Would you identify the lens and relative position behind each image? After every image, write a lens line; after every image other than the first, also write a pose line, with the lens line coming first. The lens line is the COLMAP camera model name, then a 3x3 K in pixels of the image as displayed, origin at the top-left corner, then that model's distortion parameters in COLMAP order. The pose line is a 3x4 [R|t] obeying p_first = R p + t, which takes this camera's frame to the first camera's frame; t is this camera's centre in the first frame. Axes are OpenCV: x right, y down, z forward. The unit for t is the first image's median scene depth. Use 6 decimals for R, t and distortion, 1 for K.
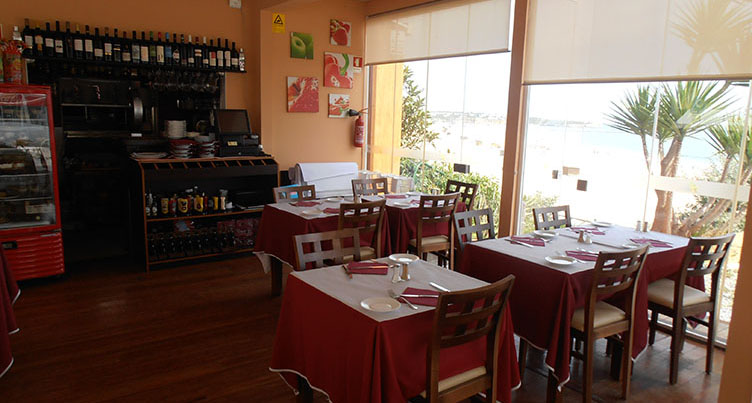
lens RADIAL K [[532.8, 0, 374.3], [0, 532.8, 202.2], [0, 0, 1]] dist [0.005970, 0.000701]
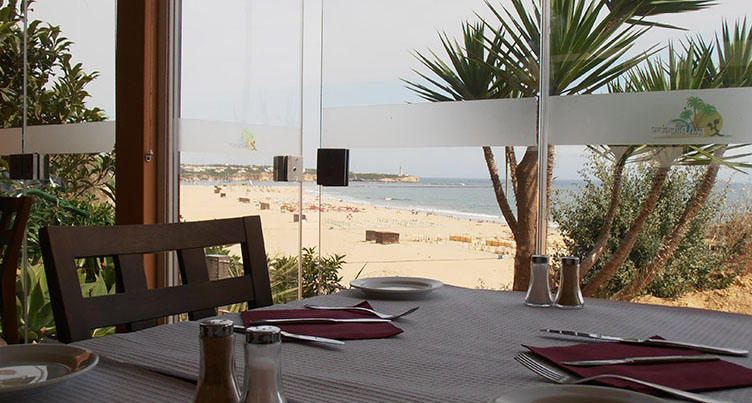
lens RADIAL K [[735.3, 0, 375.6], [0, 735.3, 199.7], [0, 0, 1]] dist [0.002500, 0.000000]
pose [[0.942618, -0.030668, 0.332462, 0.172417], [0.070995, 0.991411, -0.109836, 0.020691], [-0.326238, 0.127137, 0.936699, 0.382078]]
